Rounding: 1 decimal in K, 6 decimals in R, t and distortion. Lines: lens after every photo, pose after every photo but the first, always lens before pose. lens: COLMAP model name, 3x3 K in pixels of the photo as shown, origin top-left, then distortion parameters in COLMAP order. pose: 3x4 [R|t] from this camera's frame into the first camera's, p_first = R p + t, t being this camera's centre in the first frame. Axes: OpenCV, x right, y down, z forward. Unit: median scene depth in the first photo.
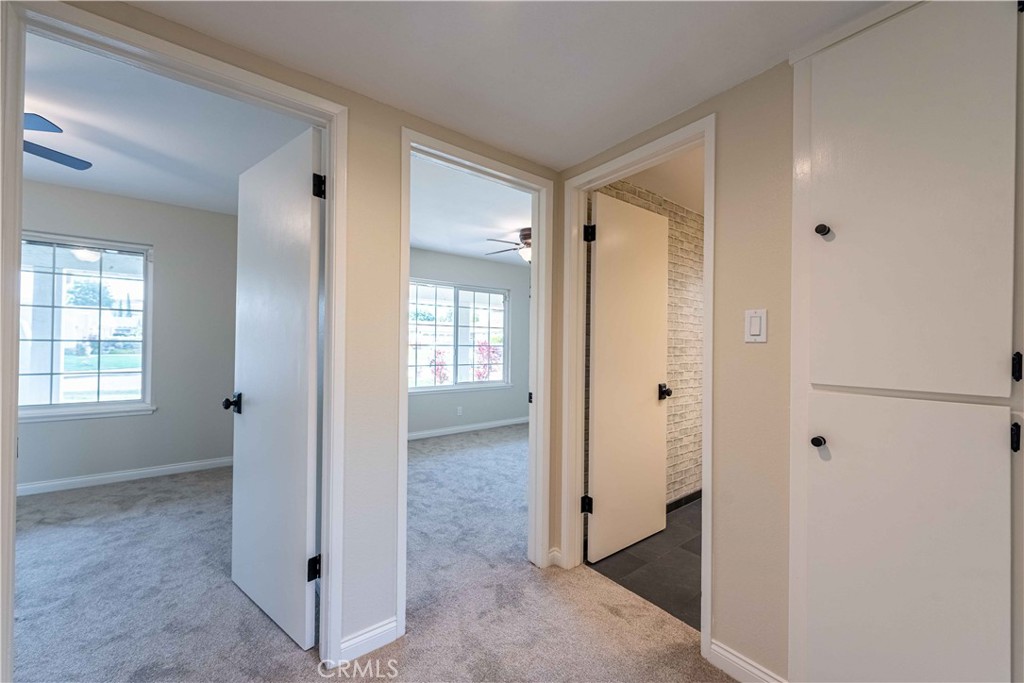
lens RADIAL K [[399.3, 0, 511.0], [0, 399.3, 344.7], [0, 0, 1]] dist [0.008385, -0.002446]
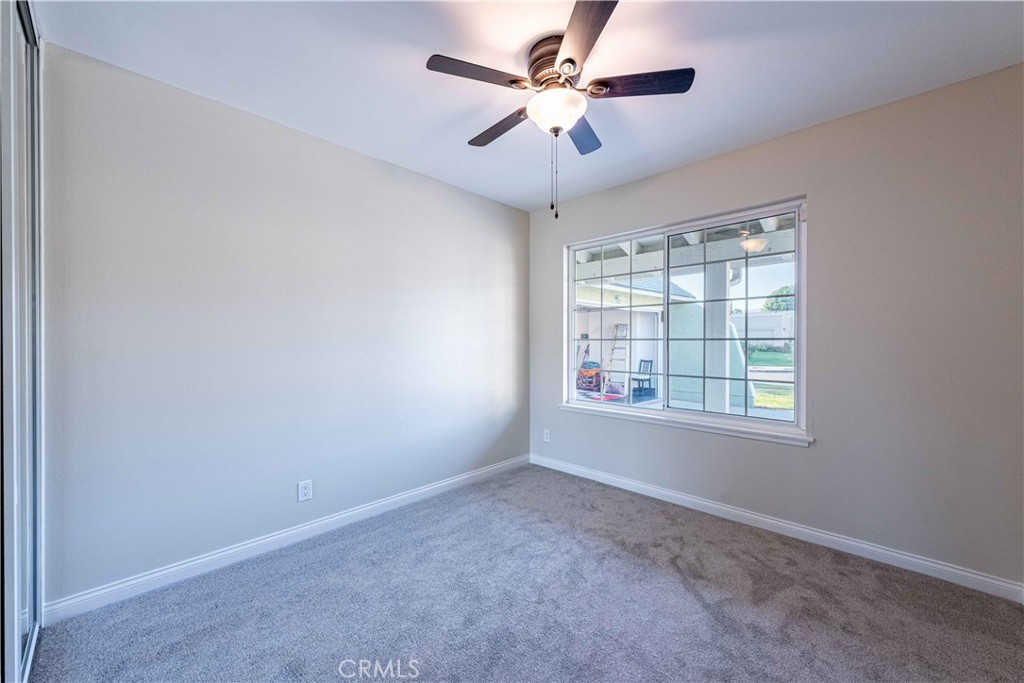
lens RADIAL K [[399.3, 0, 511.0], [0, 399.3, 344.7], [0, 0, 1]] dist [0.008385, -0.002446]
pose [[0.138832, -0.004740, -0.990305, -0.292467], [0.011033, 0.999934, -0.003239, -0.001732], [0.990254, -0.010476, 0.138875, 0.408034]]
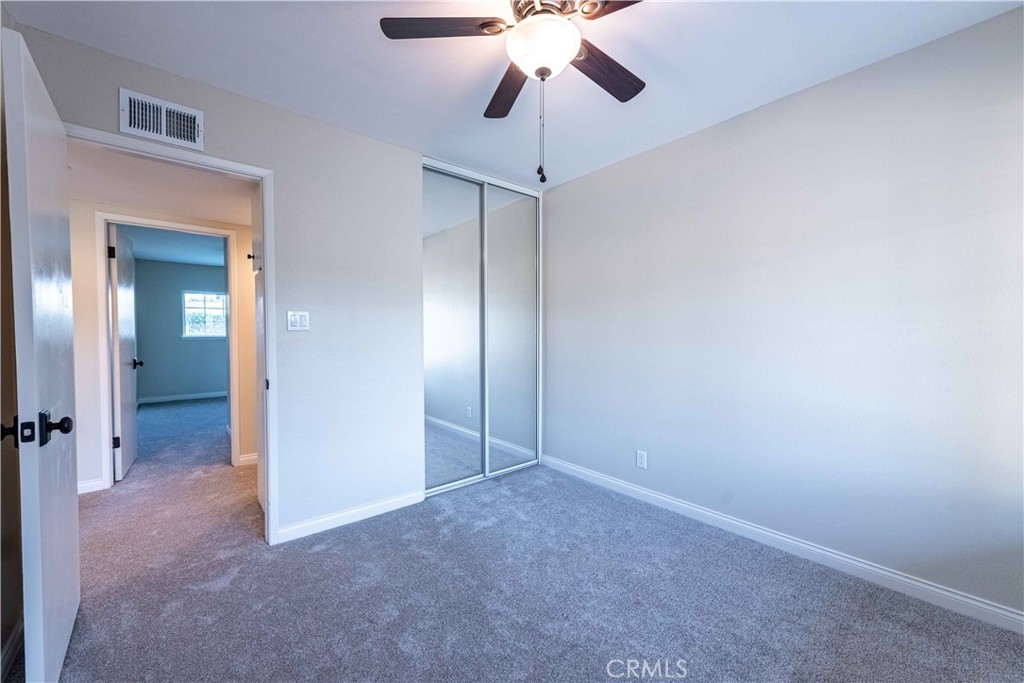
lens RADIAL K [[399.3, 0, 511.0], [0, 399.3, 344.7], [0, 0, 1]] dist [0.008385, -0.002446]
pose [[-0.999269, -0.008198, -0.037347, -0.706780], [-0.009025, 0.999717, 0.022031, -0.004107], [0.037155, 0.022352, -0.999059, 0.914274]]
